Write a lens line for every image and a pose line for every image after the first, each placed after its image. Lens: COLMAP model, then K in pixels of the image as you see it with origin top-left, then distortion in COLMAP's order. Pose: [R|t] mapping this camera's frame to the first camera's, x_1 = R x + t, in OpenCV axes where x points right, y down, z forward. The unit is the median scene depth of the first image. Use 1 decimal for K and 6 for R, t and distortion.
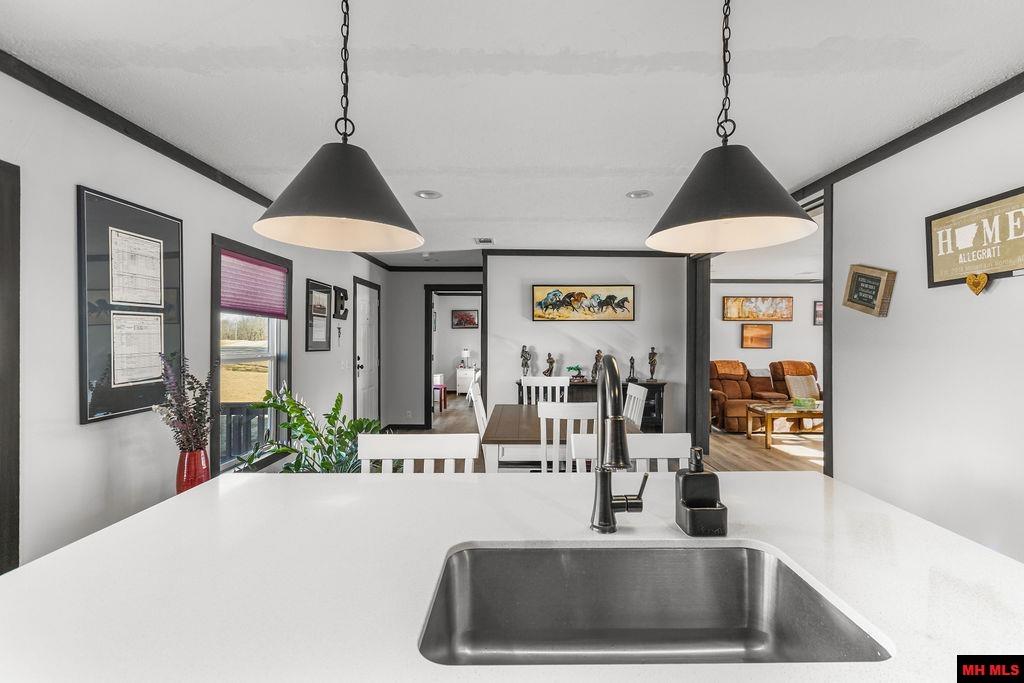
lens RADIAL K [[470.6, 0, 511.1], [0, 470.6, 340.4], [0, 0, 1]] dist [0.005805, 0.000564]
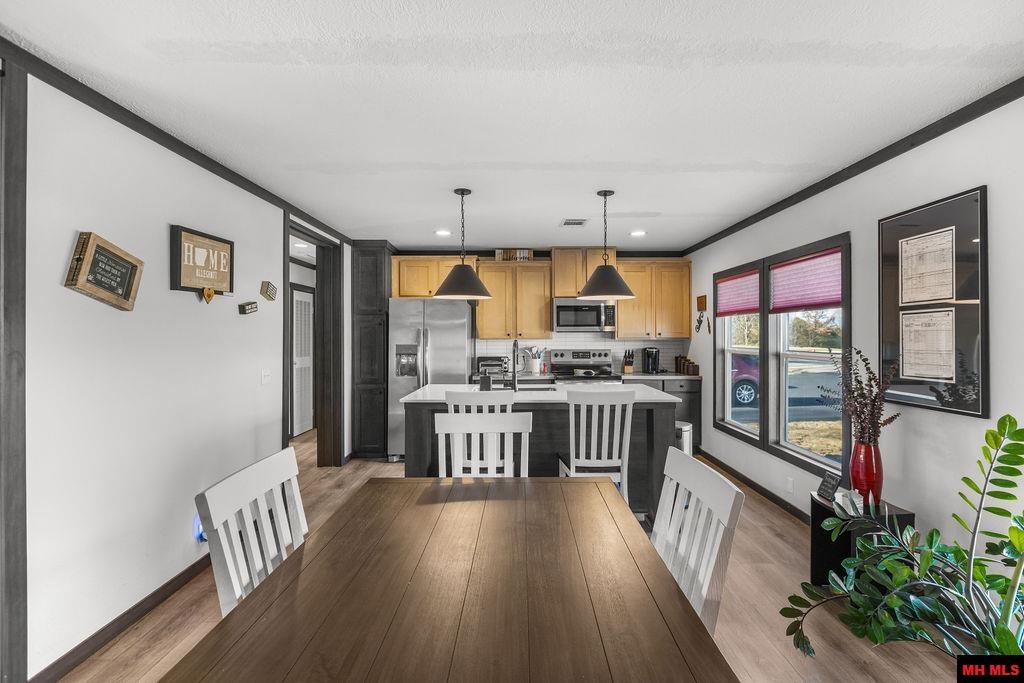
lens RADIAL K [[485.6, 0, 514.1], [0, 485.6, 337.1], [0, 0, 1]] dist [-0.000632, 0.000002]
pose [[-0.999998, 0.000536, 0.001693, 0.100124], [0.000546, 0.999984, 0.005561, -0.007532], [-0.001690, 0.005562, -0.999983, 2.125344]]
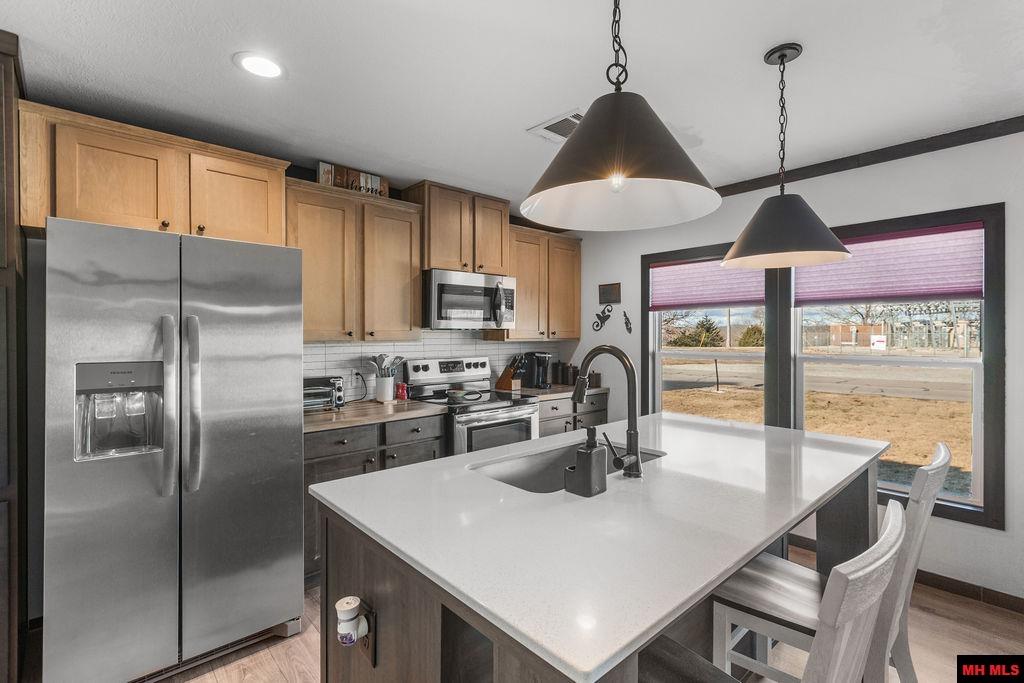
lens RADIAL K [[470.6, 0, 513.7], [0, 470.6, 335.7], [0, 0, 1]] dist [0.005805, 0.000564]
pose [[-0.733426, 0.000319, -0.679770, 0.671202], [0.000177, 1.000000, 0.000278, -0.000400], [0.679770, 0.000084, -0.733426, 0.806670]]
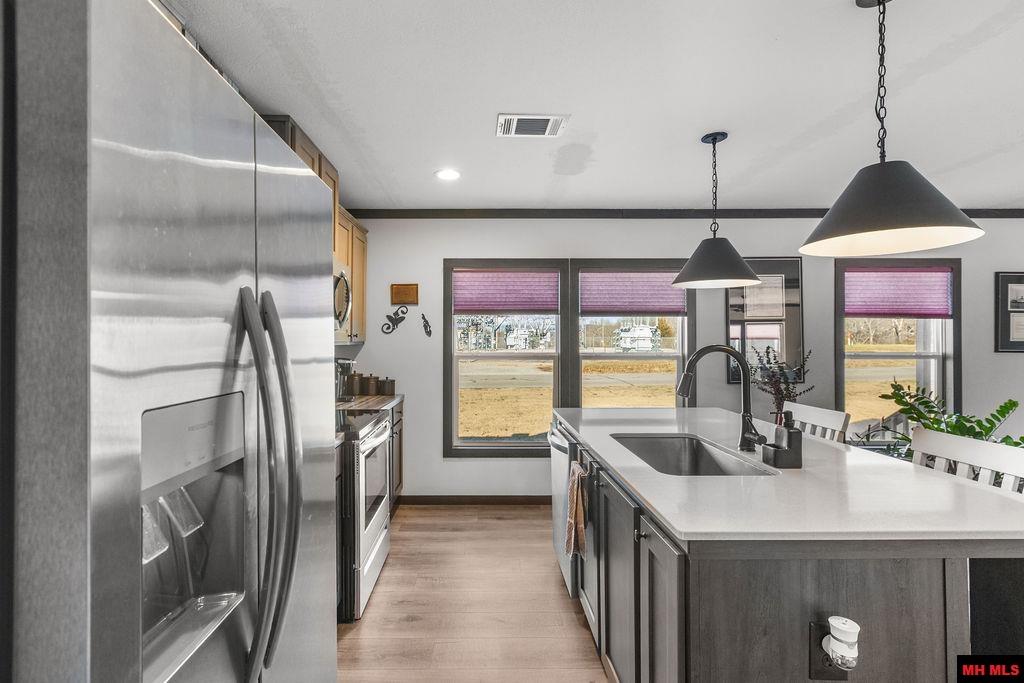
lens RADIAL K [[410.2, 0, 481.2], [0, 410.2, 338.6], [0, 0, 1]] dist [-0.003533, -0.000062]
pose [[0.002420, -0.000661, -0.999997, 0.656293], [-0.001609, 0.999998, -0.000665, -0.000529], [0.999996, 0.001611, 0.002419, 0.010648]]
